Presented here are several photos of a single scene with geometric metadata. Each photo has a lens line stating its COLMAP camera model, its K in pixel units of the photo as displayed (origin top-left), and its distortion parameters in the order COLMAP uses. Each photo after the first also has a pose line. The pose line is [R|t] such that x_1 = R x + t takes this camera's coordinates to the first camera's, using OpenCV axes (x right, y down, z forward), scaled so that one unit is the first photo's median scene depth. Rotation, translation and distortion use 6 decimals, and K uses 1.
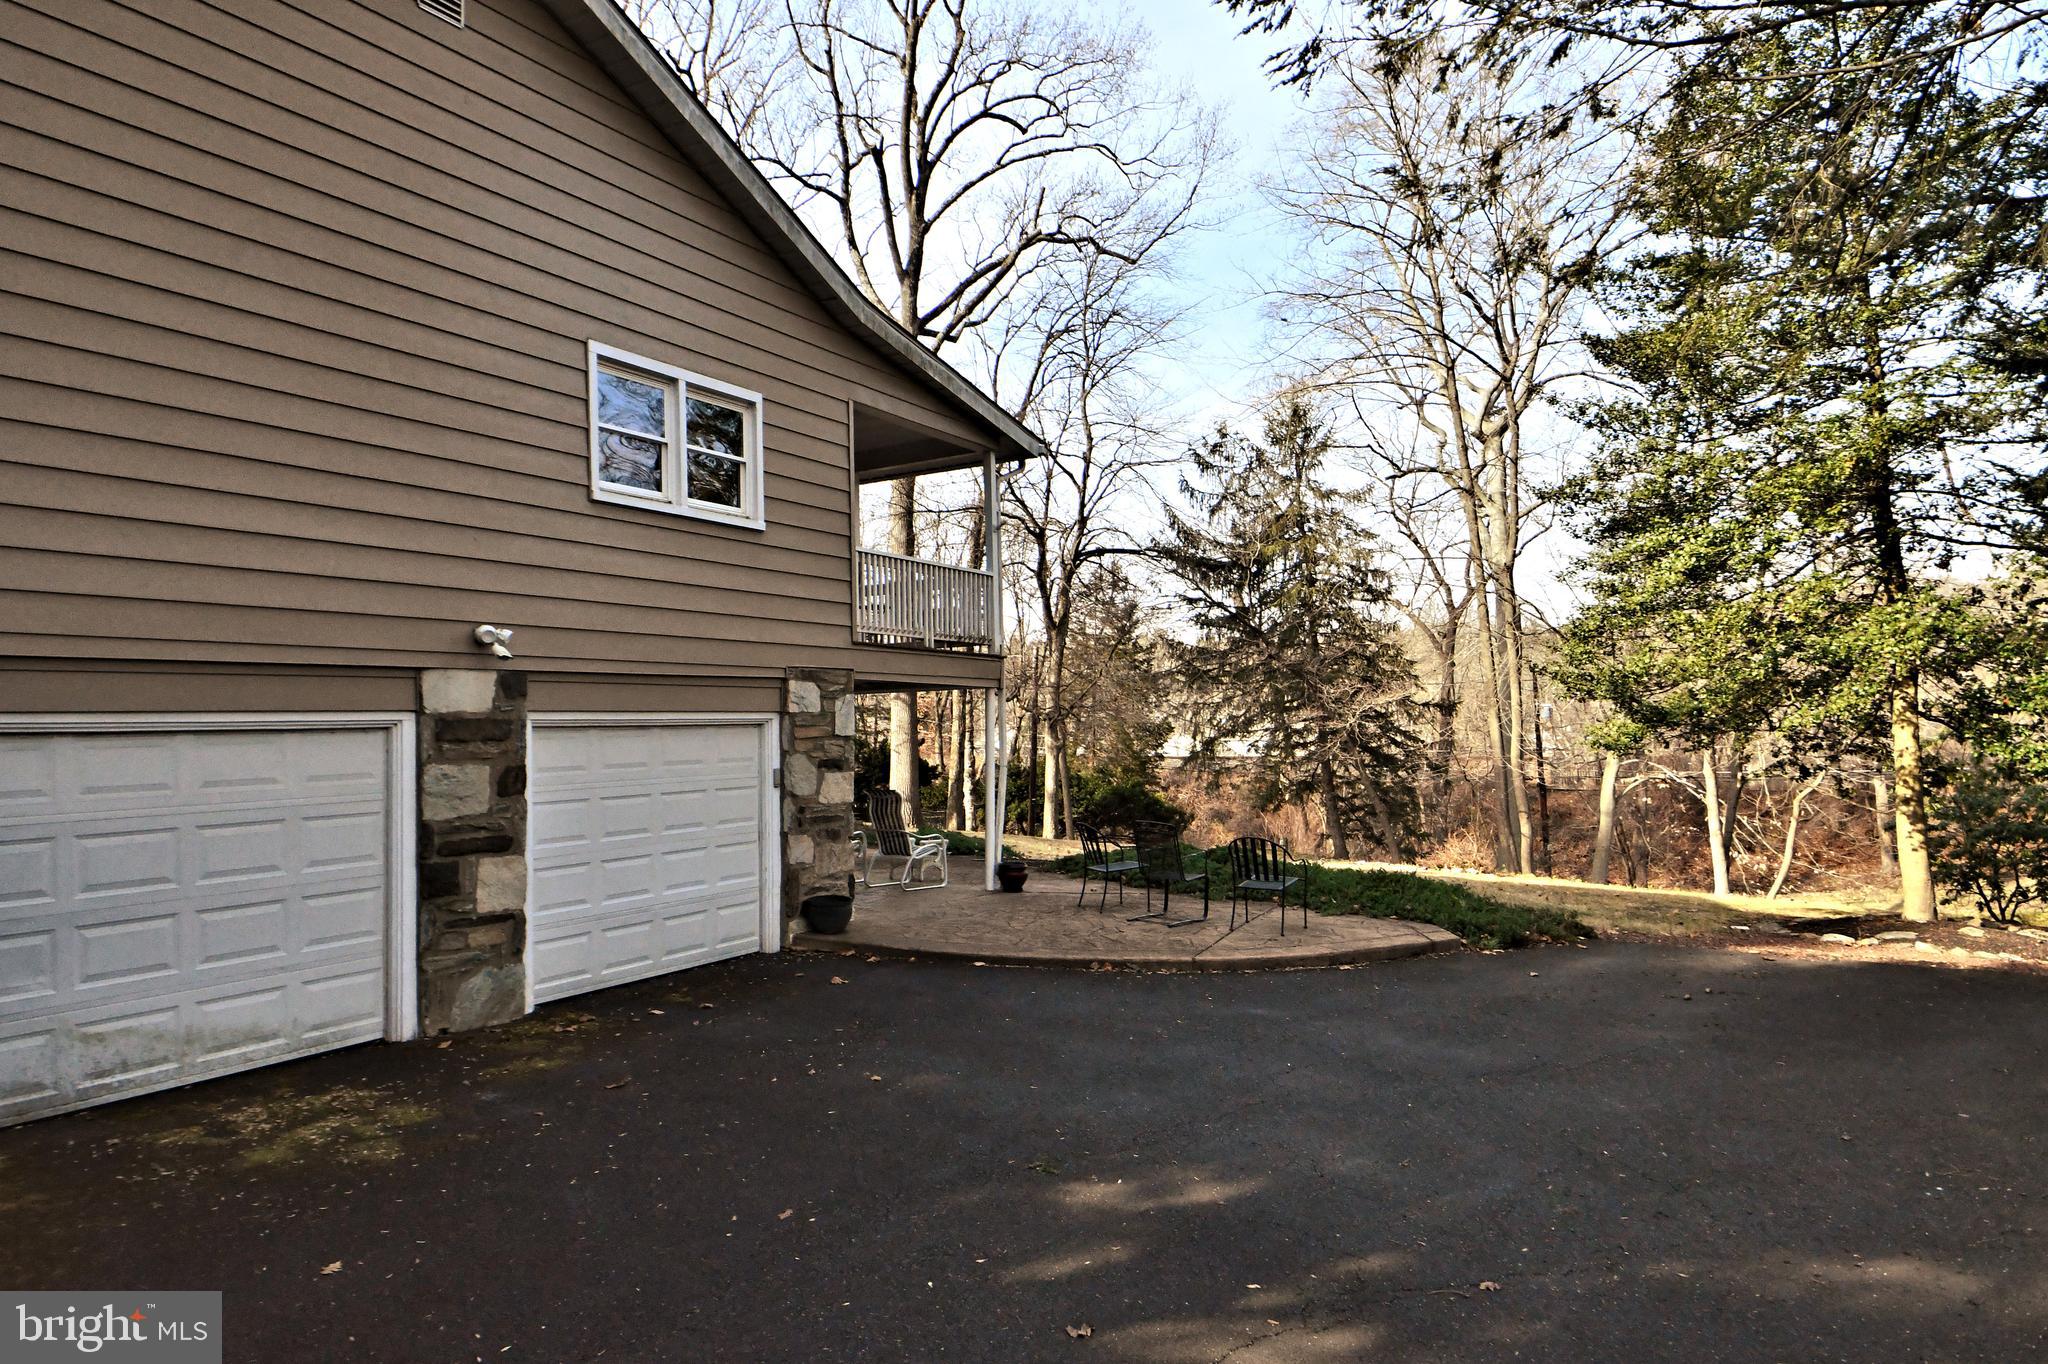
lens RADIAL K [[1205.2, 0, 998.0], [0, 1205.2, 694.7], [0, 0, 1]] dist [0.047497, -0.002072]
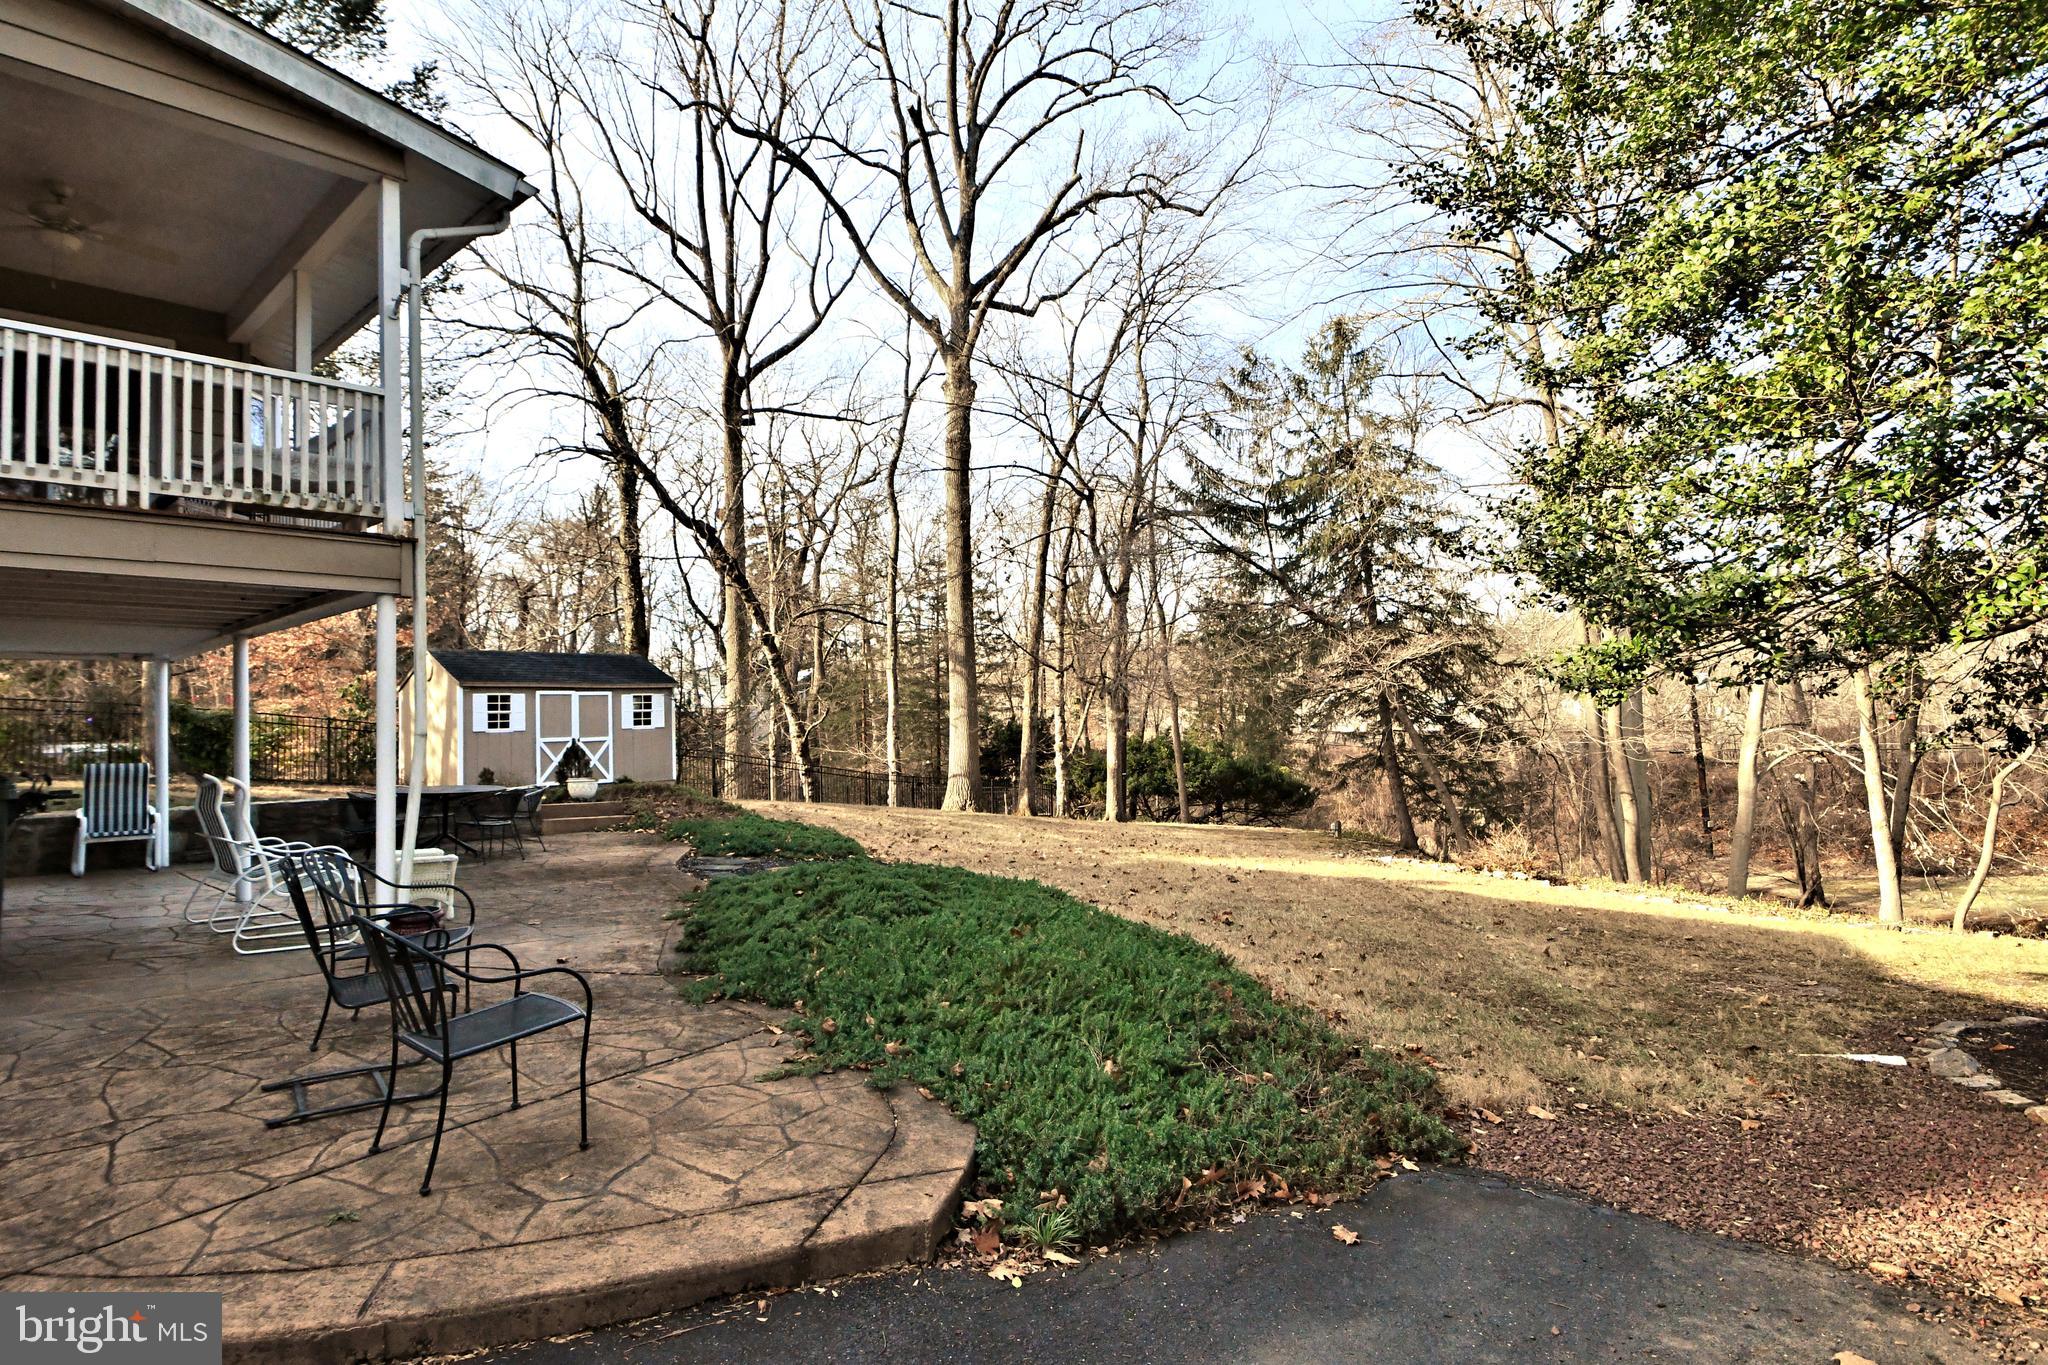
lens RADIAL K [[1059.4, 0, 1016.7], [0, 1059.4, 668.6], [0, 0, 1]] dist [0.012190, 0.000236]
pose [[0.986725, -0.016289, -0.161583, 0.105030], [0.014593, 0.999825, -0.011682, 0.011052], [0.161745, 0.009169, 0.986790, 0.163441]]
